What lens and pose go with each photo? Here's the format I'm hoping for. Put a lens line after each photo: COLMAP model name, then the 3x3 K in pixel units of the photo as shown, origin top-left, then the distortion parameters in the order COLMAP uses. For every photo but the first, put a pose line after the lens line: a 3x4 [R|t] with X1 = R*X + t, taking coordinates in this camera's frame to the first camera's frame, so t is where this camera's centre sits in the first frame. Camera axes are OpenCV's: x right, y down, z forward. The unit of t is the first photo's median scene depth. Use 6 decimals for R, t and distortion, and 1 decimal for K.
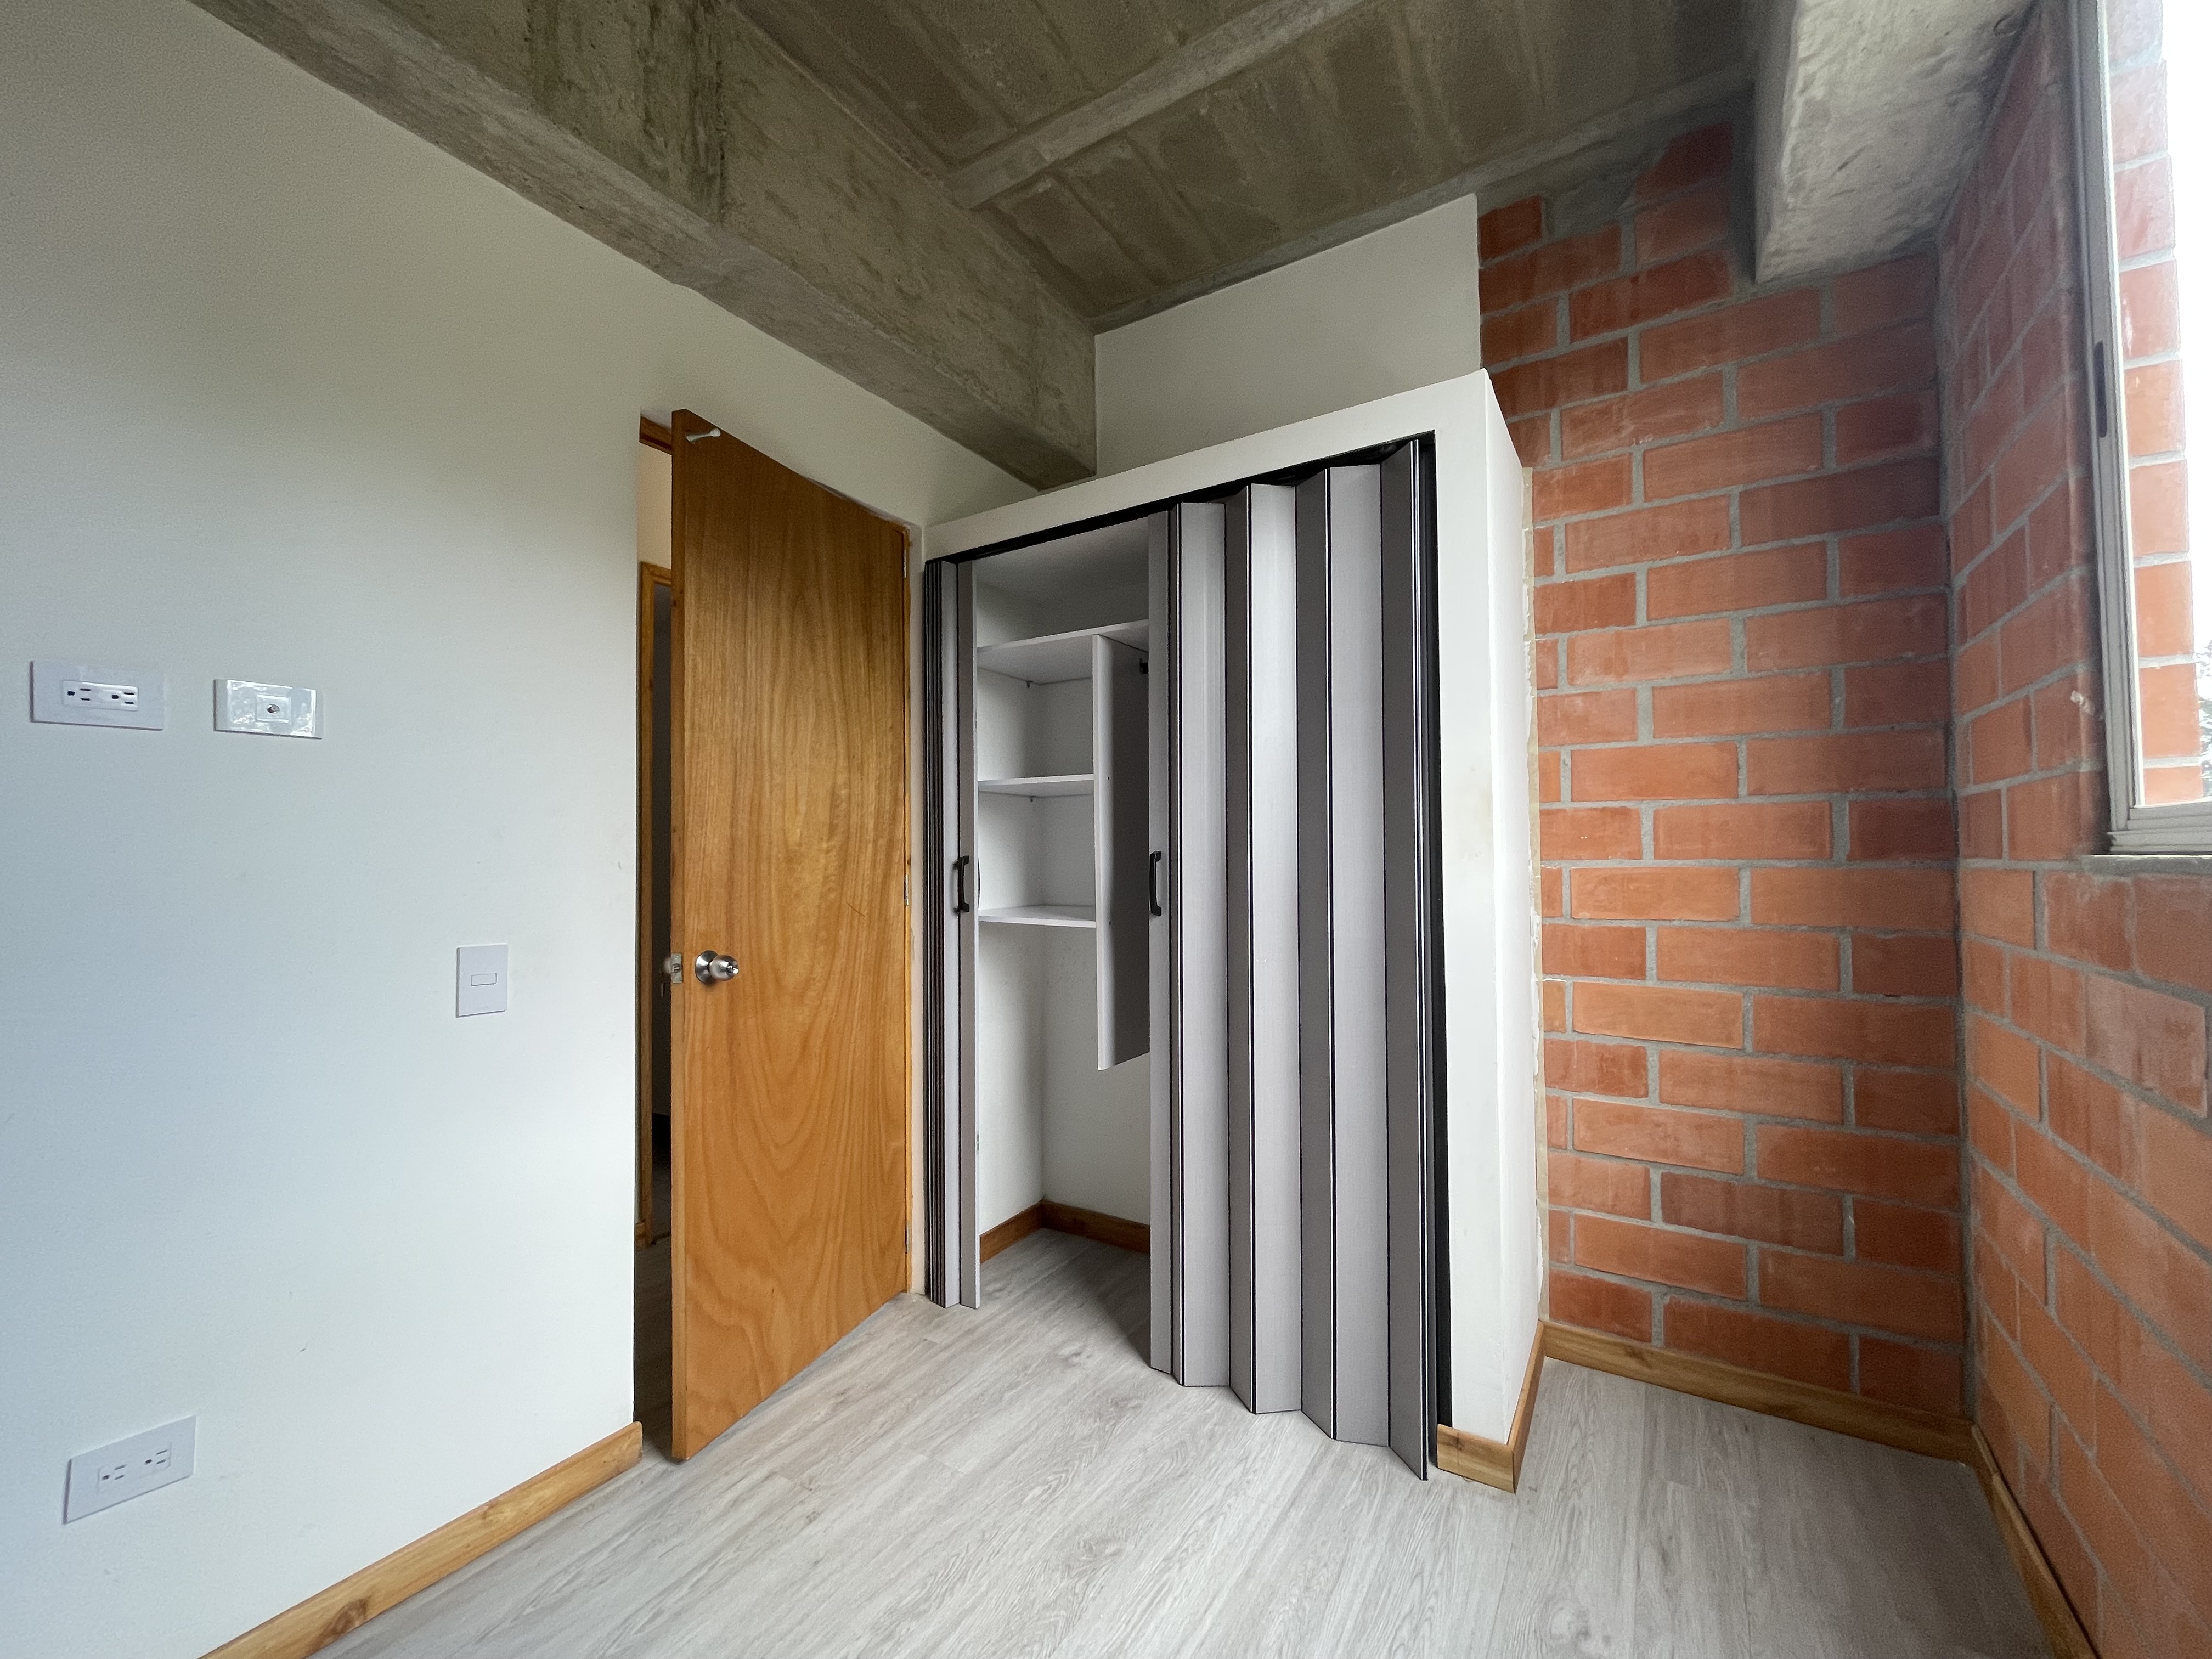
lens RADIAL K [[880.3, 0, 1100.3], [0, 880.3, 832.5], [0, 0, 1]] dist [-0.001889, -0.000043]
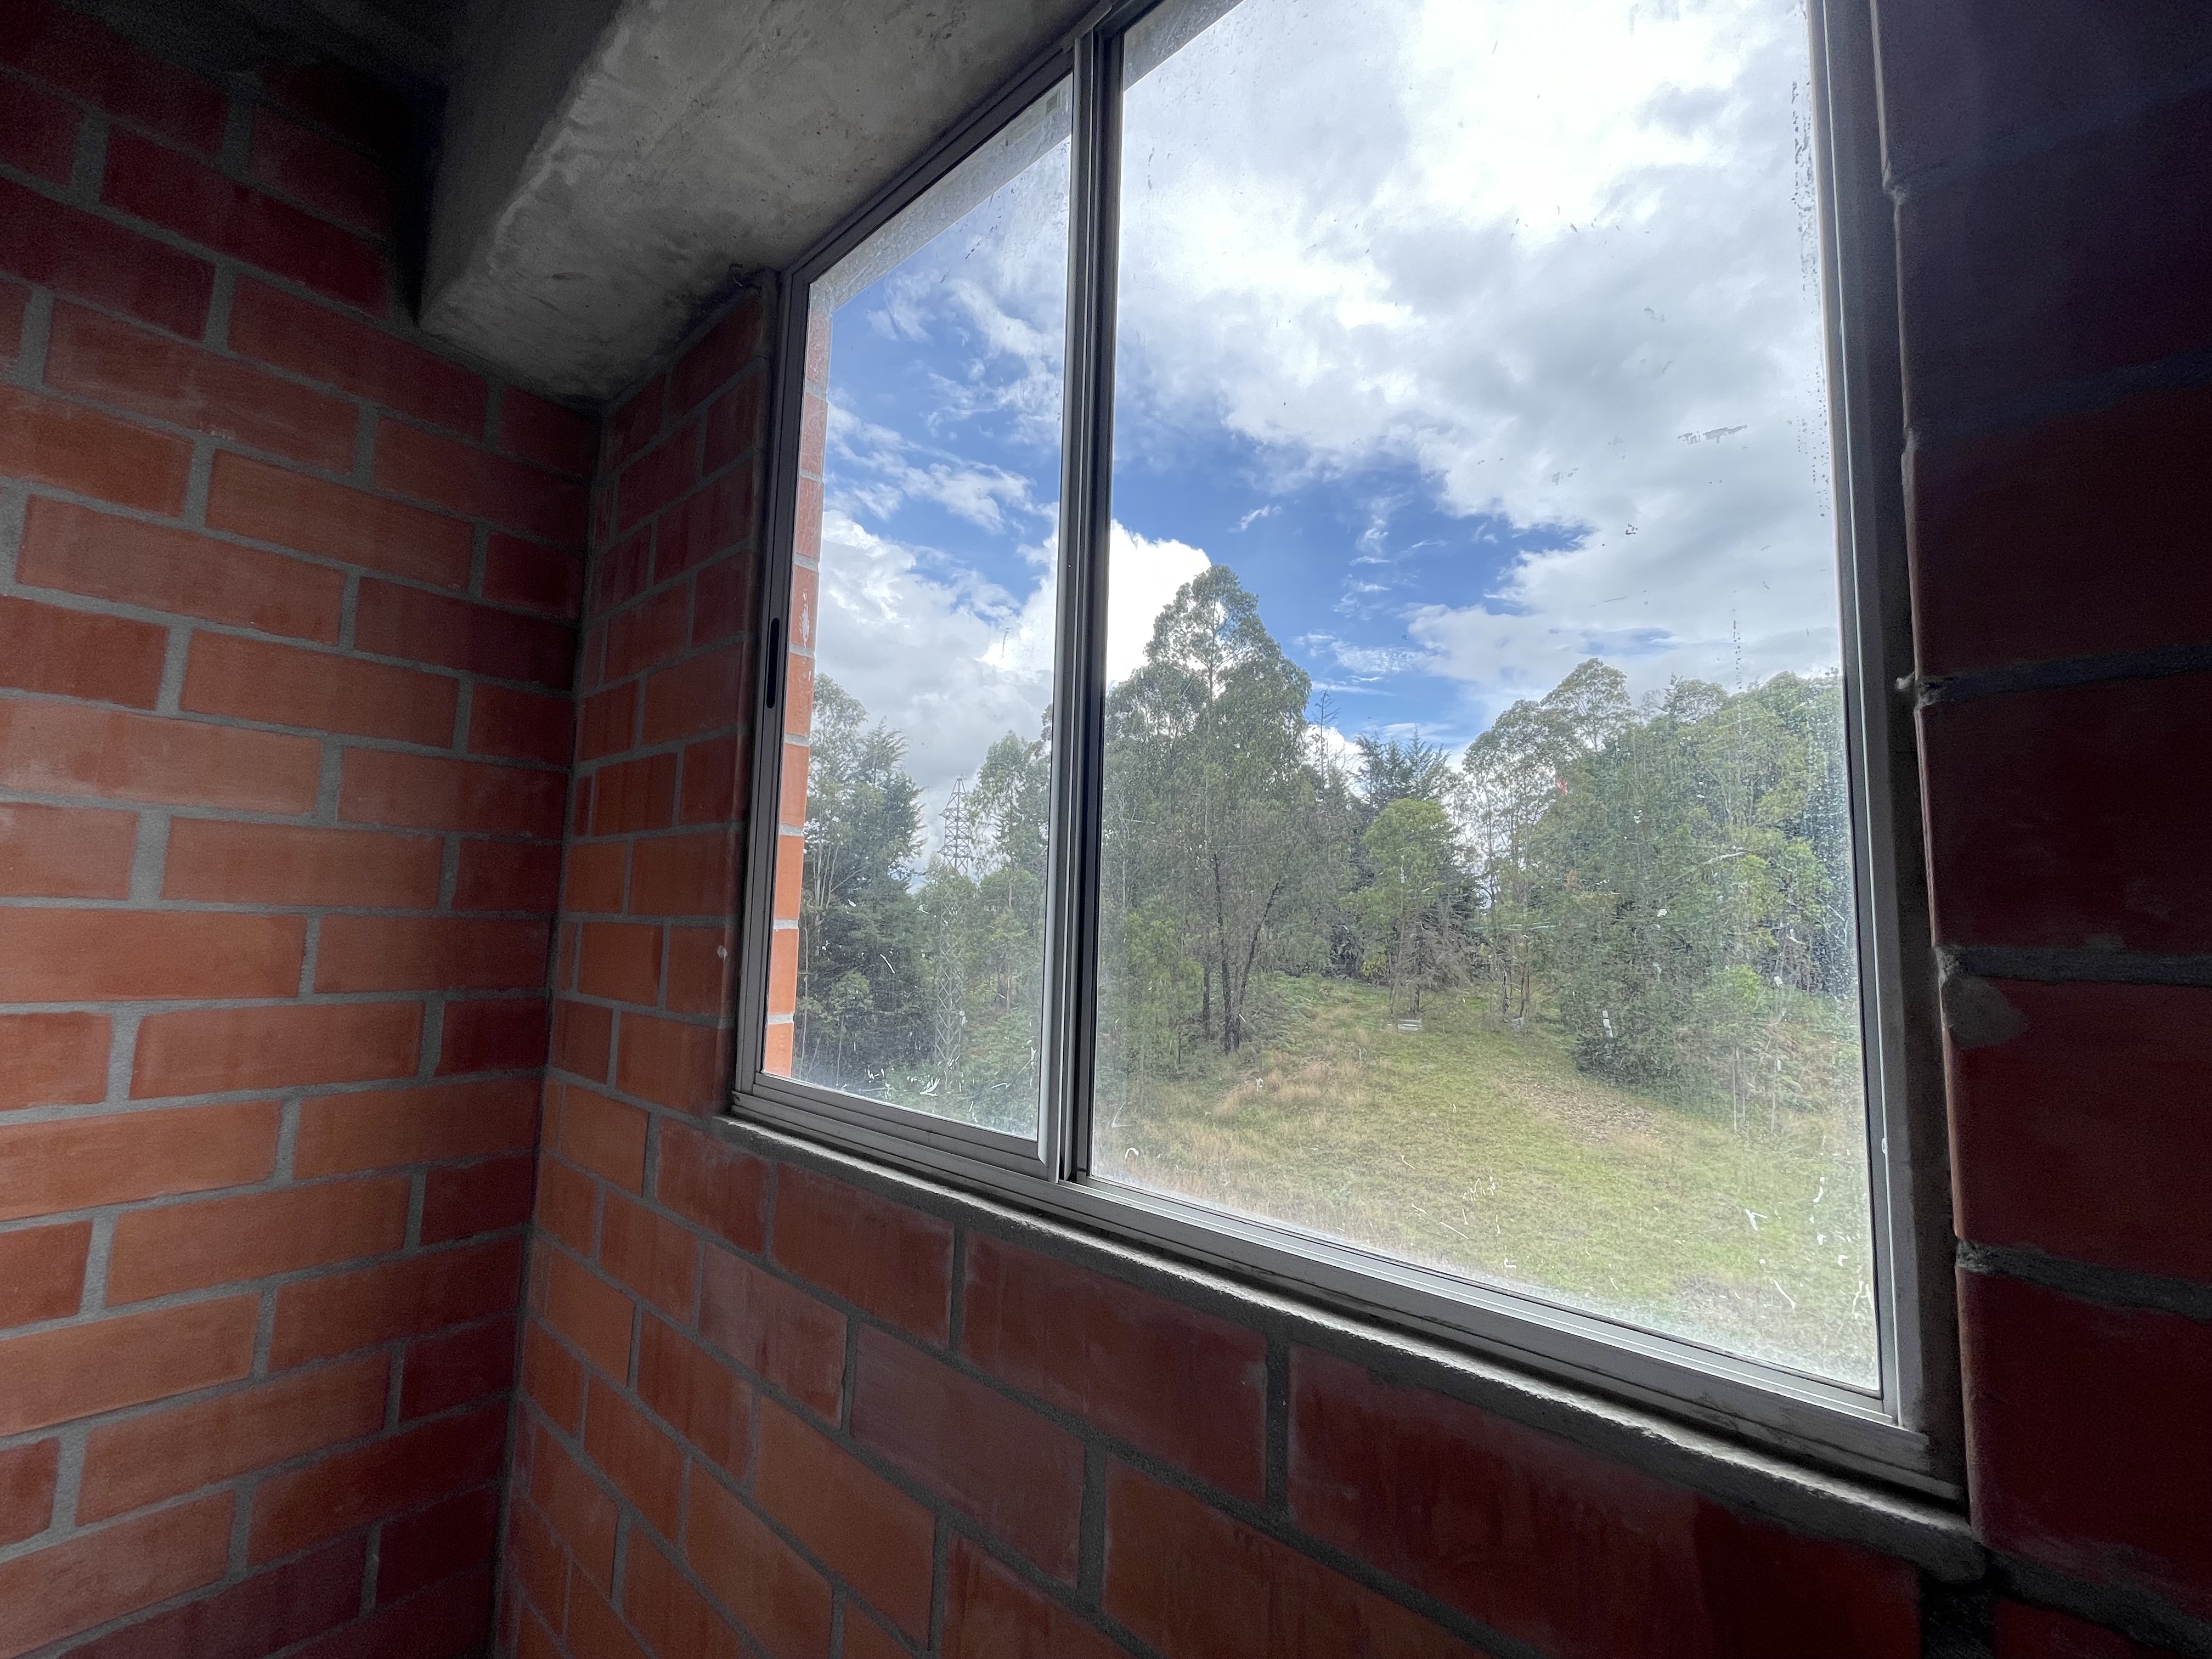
lens RADIAL K [[880.3, 0, 1100.3], [0, 880.3, 832.5], [0, 0, 1]] dist [-0.001889, -0.000043]
pose [[0.124330, 0.110381, 0.986082, 0.108933], [-0.051589, 0.993168, -0.104670, -0.136768], [-0.990899, -0.037858, 0.129175, 0.299564]]
